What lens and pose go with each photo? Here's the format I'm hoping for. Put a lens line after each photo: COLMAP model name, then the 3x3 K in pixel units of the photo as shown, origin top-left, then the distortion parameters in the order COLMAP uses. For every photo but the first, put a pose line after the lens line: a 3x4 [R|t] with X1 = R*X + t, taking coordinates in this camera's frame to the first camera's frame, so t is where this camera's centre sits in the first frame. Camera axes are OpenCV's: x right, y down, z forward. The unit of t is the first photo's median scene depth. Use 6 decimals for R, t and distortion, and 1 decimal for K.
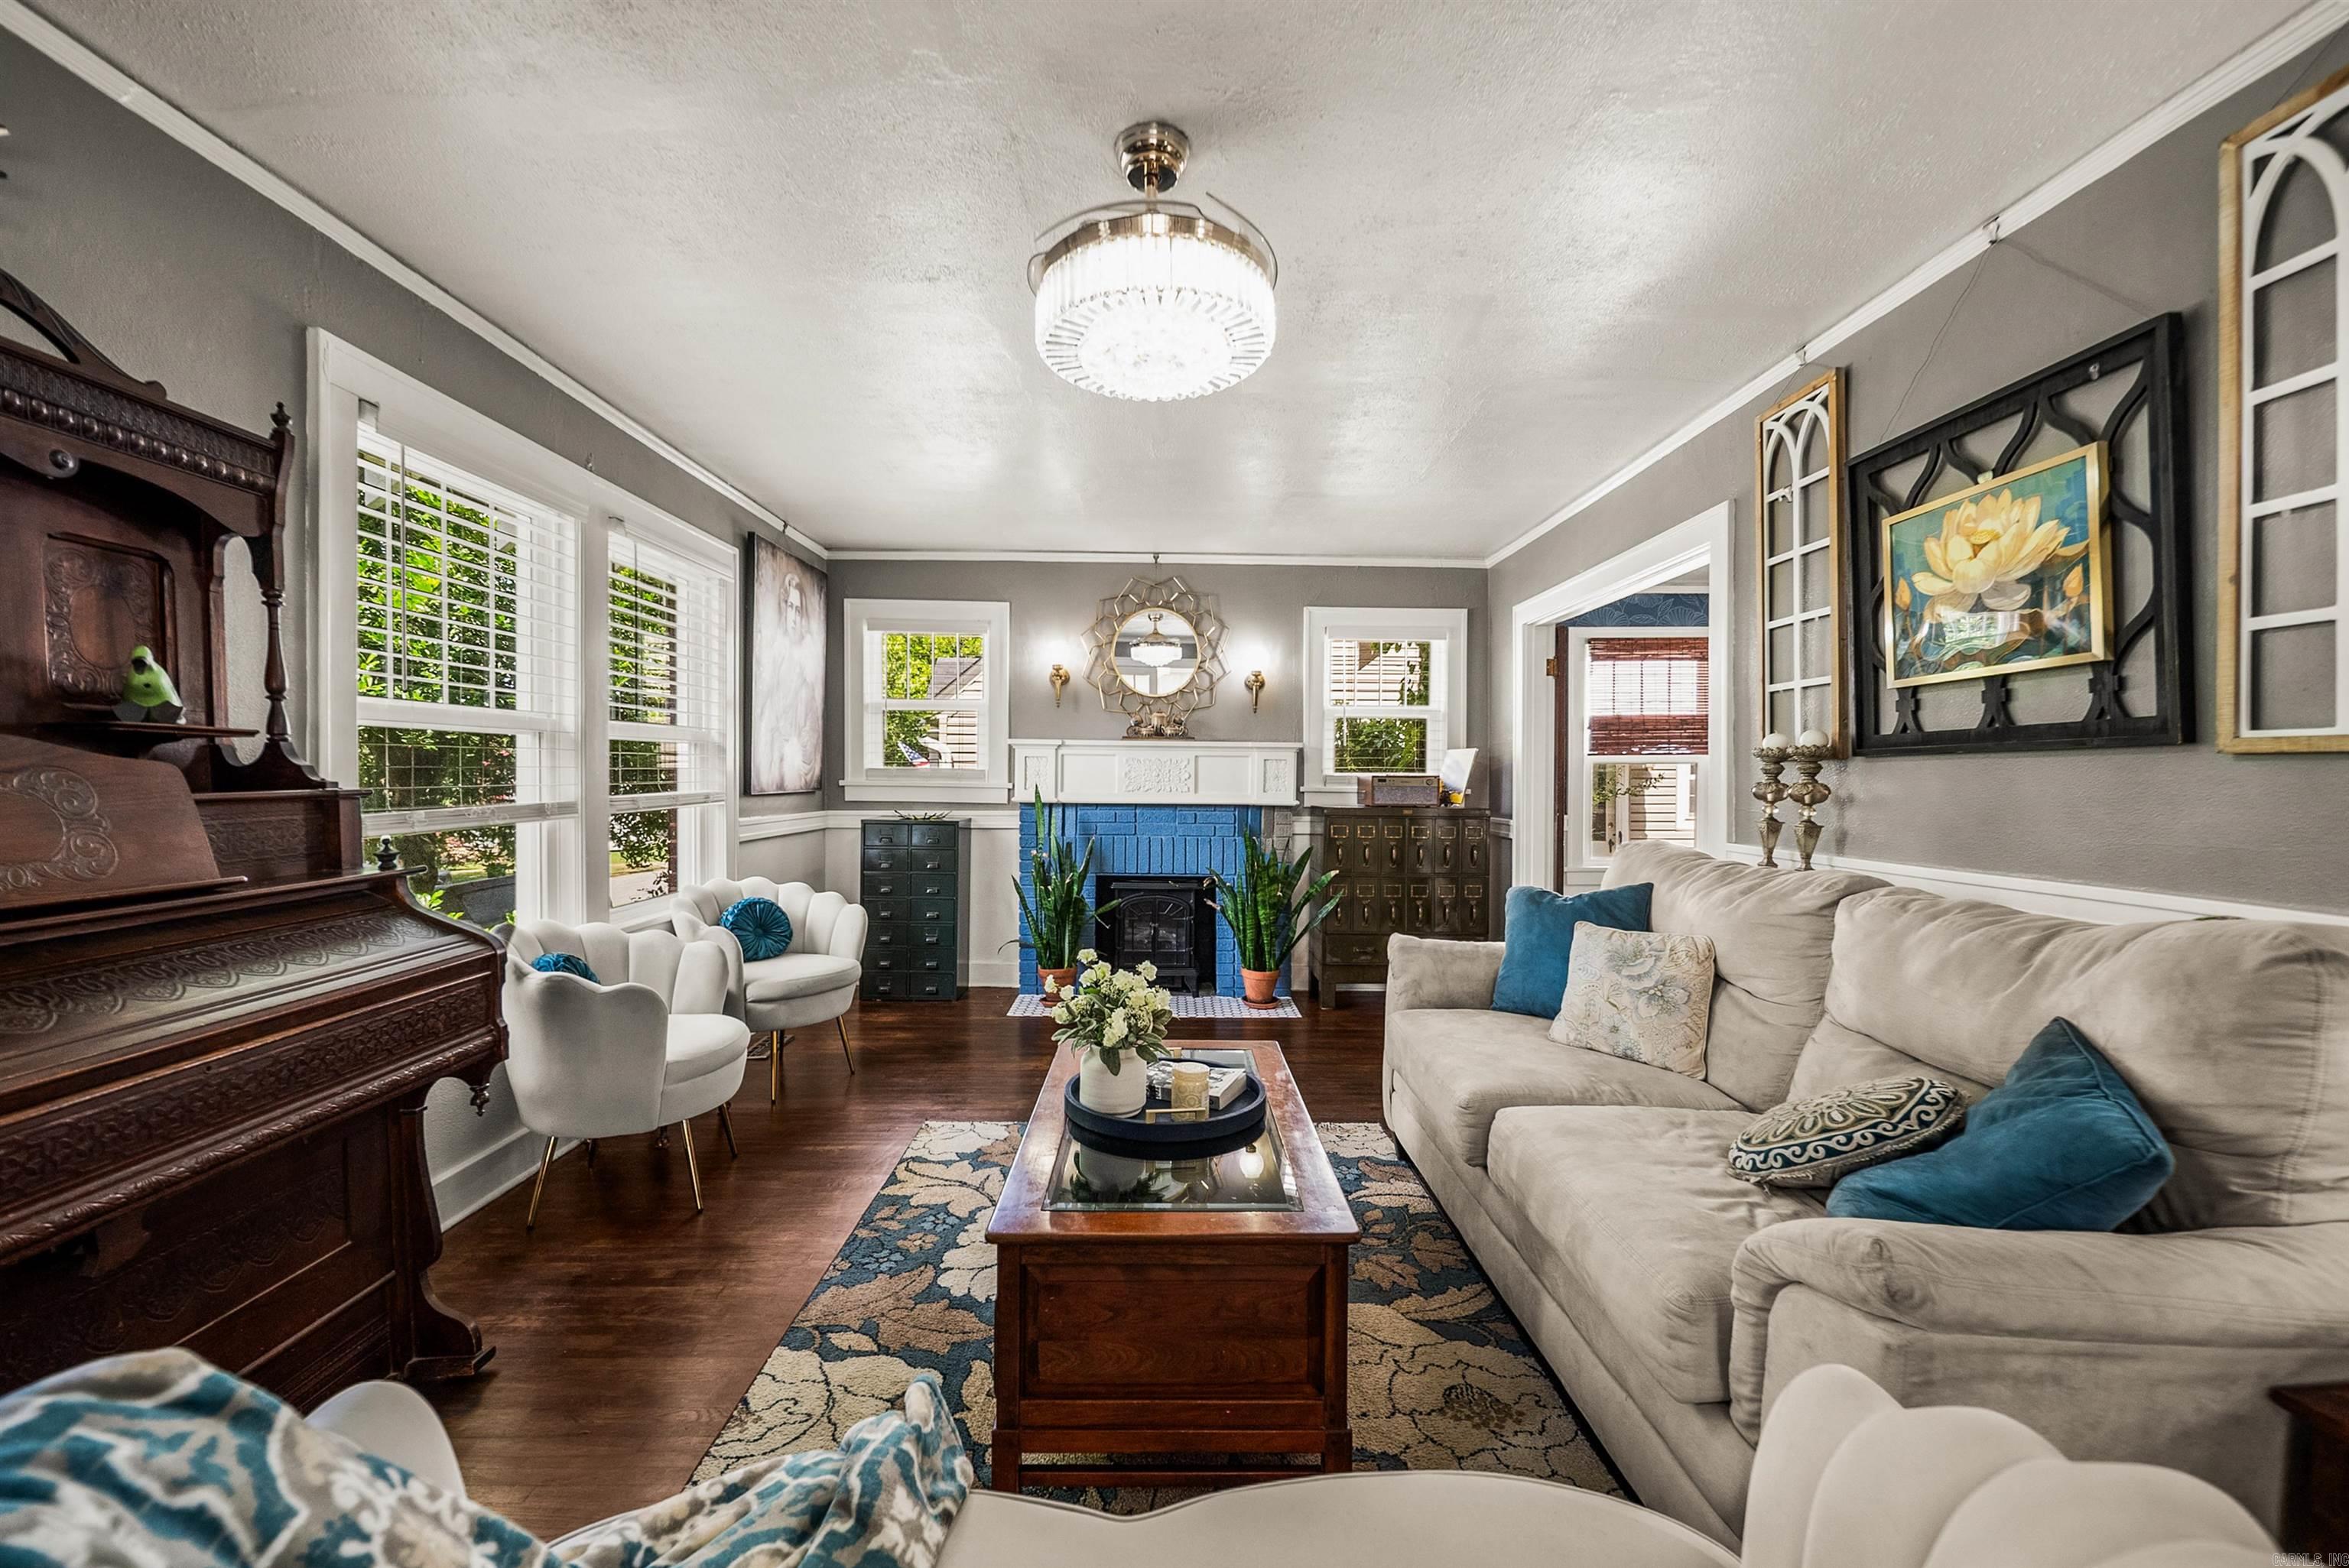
lens RADIAL K [[938.0, 0, 1178.4], [0, 938.0, 779.8], [0, 0, 1]] dist [-0.003355, 0.000772]
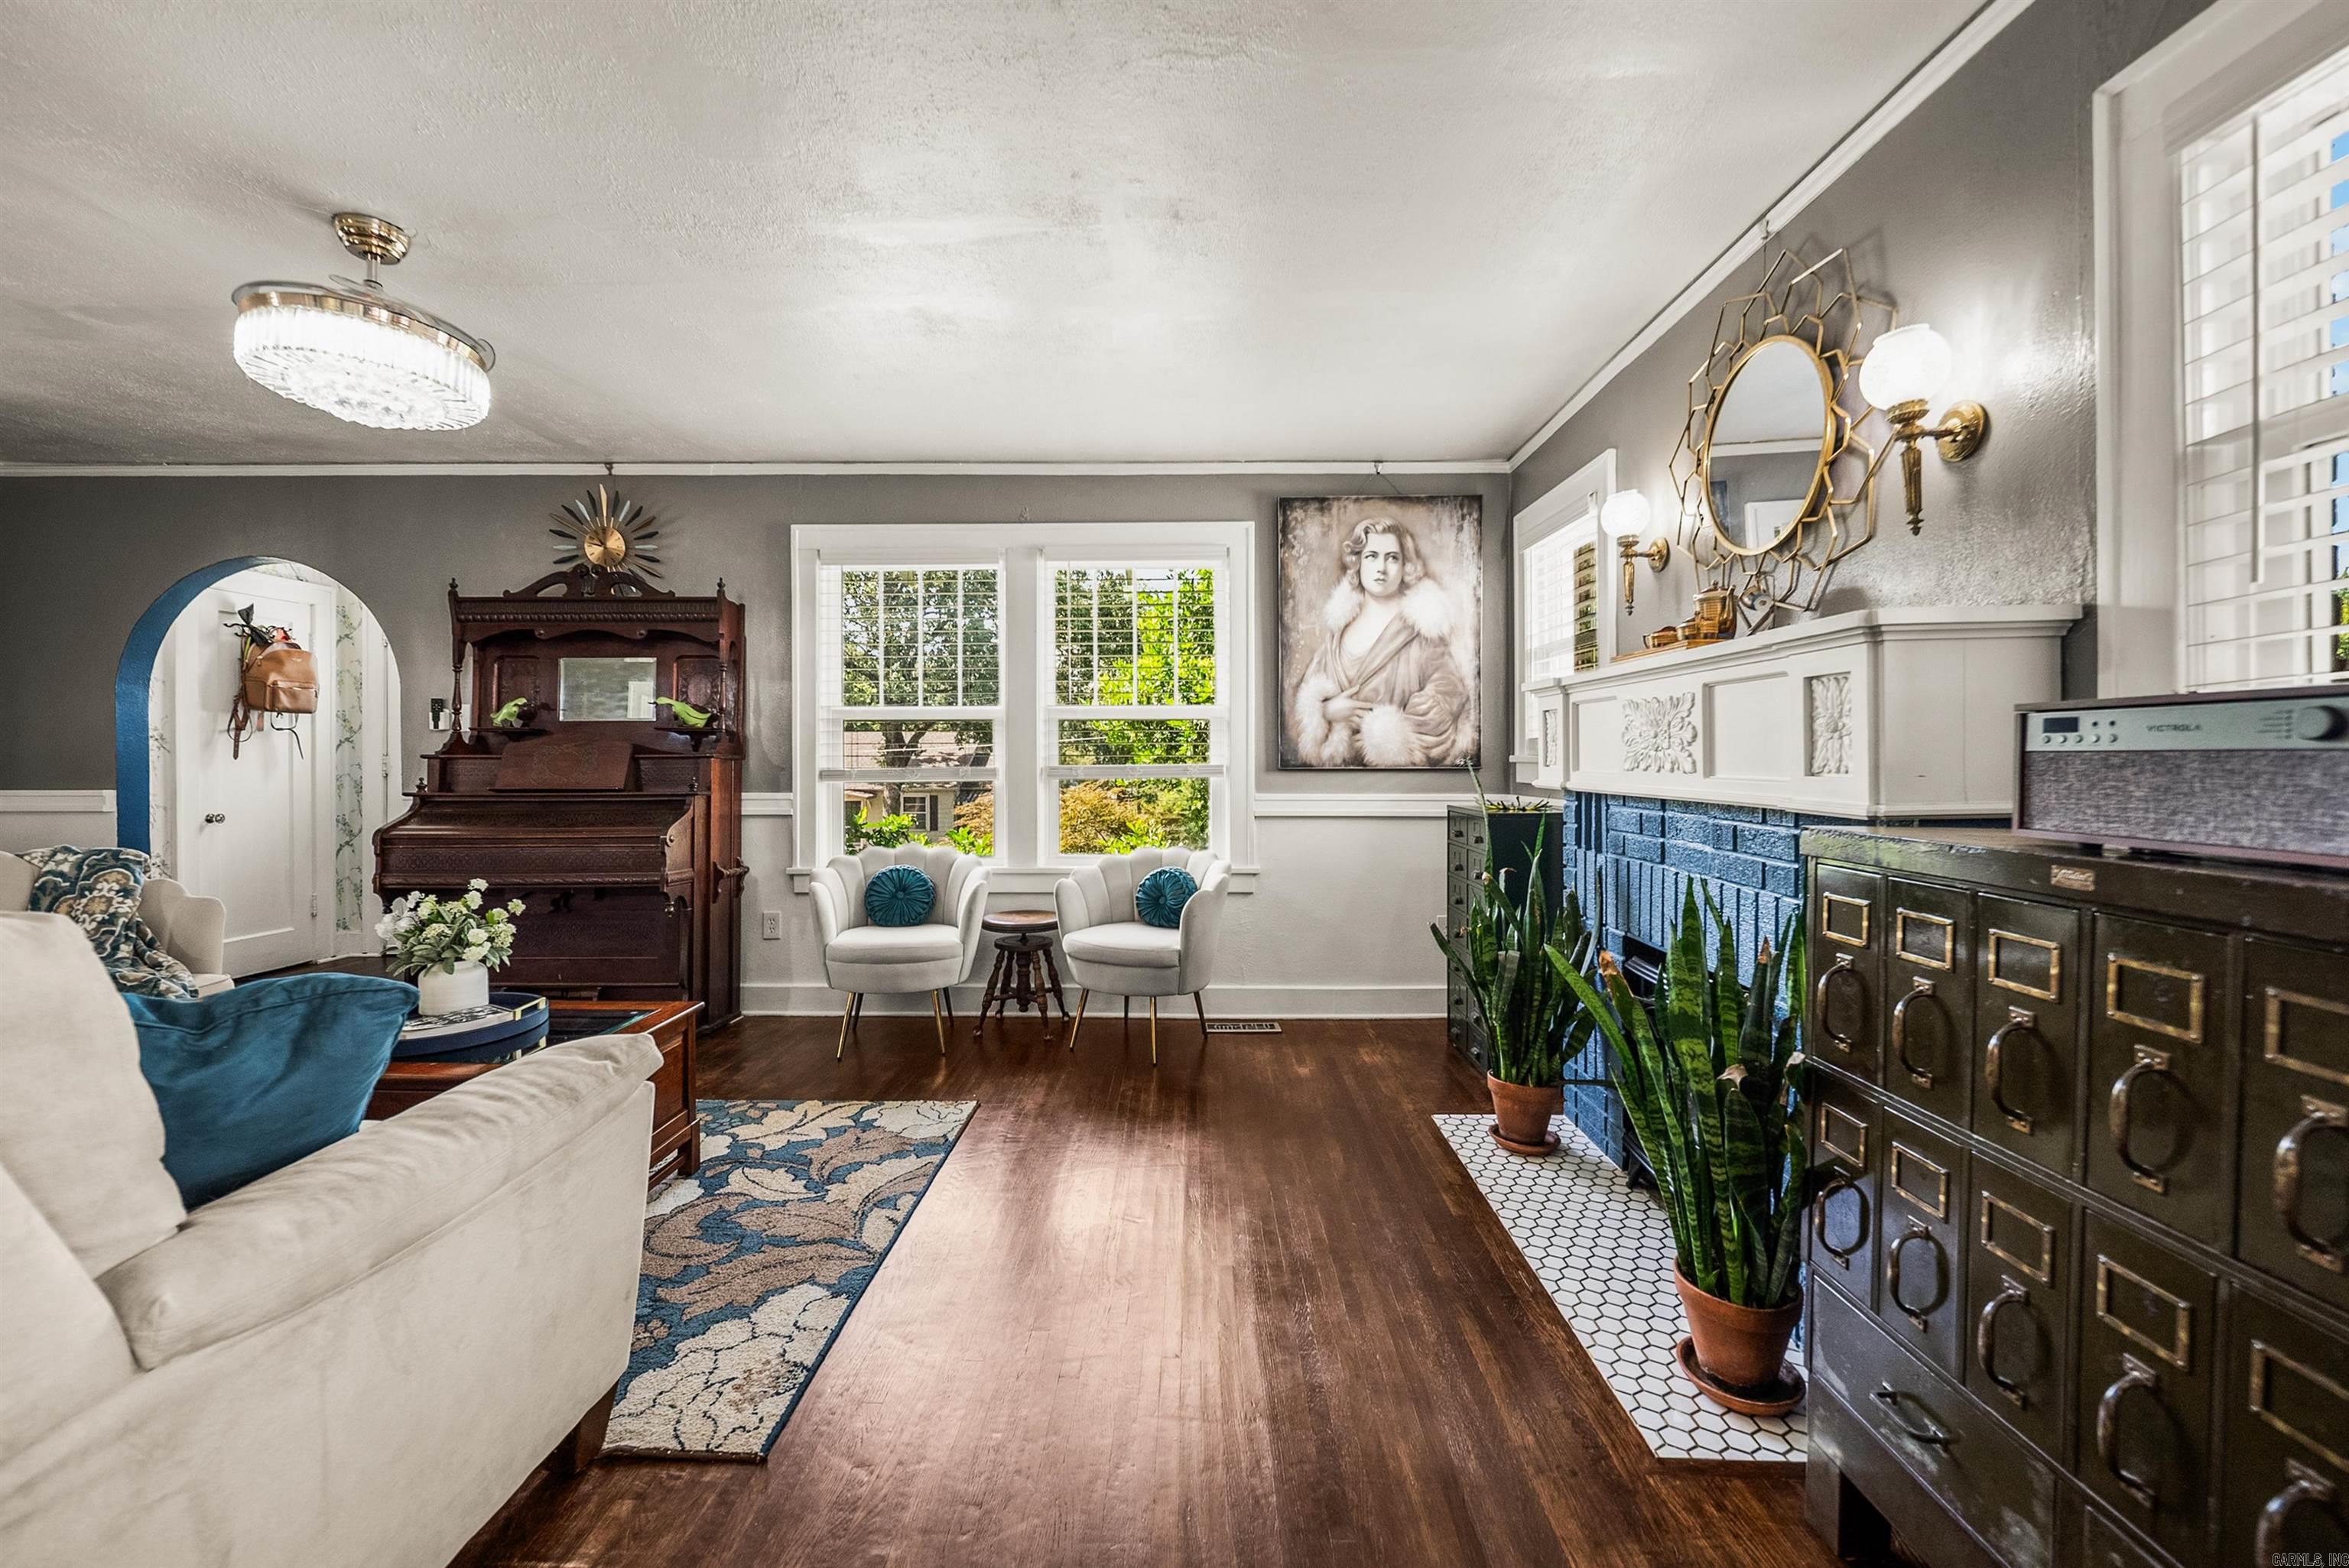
lens RADIAL K [[938.0, 0, 1180.7], [0, 938.0, 765.4], [0, 0, 1]] dist [-0.003355, 0.000772]
pose [[-0.038692, 0.000439, -0.999251, 0.862579], [-0.005555, 0.999984, 0.000654, 0.021320], [0.999236, 0.005576, -0.038689, 1.561228]]
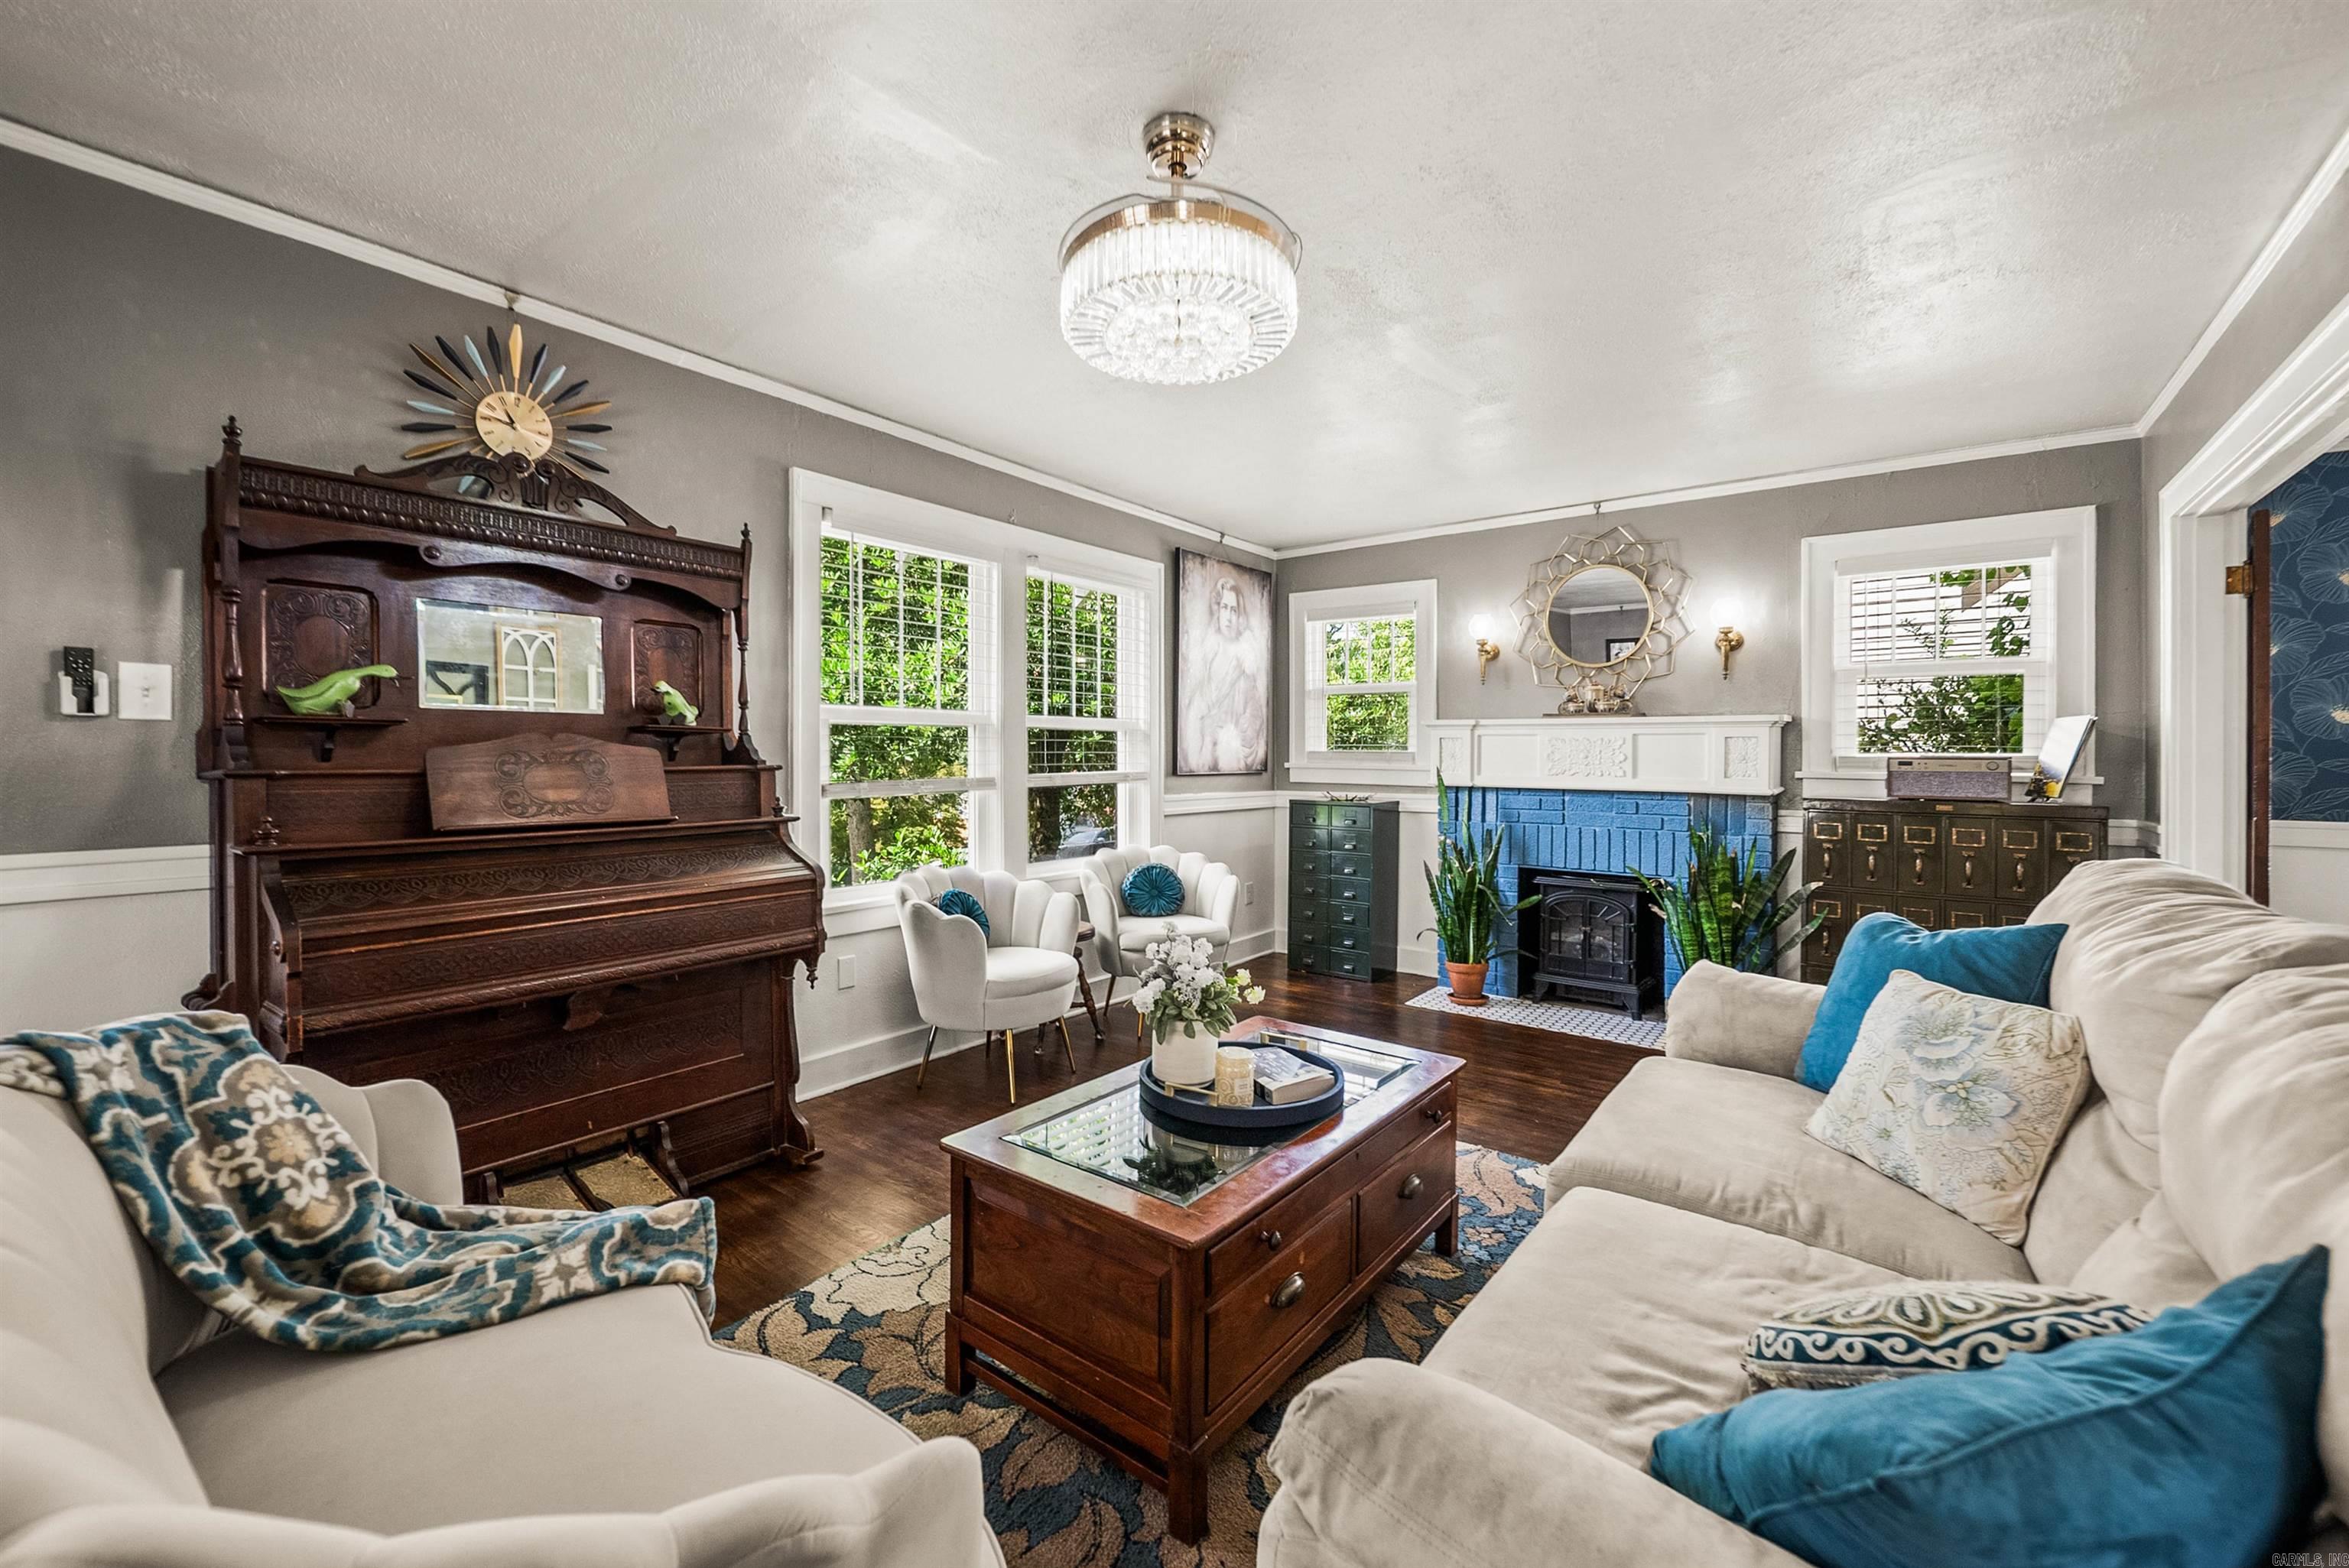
lens RADIAL K [[938.0, 0, 1164.6], [0, 938.0, 762.4], [0, 0, 1]] dist [-0.003355, 0.000772]
pose [[0.778975, 0.000764, -0.627054, 0.435479], [-0.002496, 0.999995, -0.001882, 0.005210], [0.627050, 0.003031, 0.778973, 0.146025]]
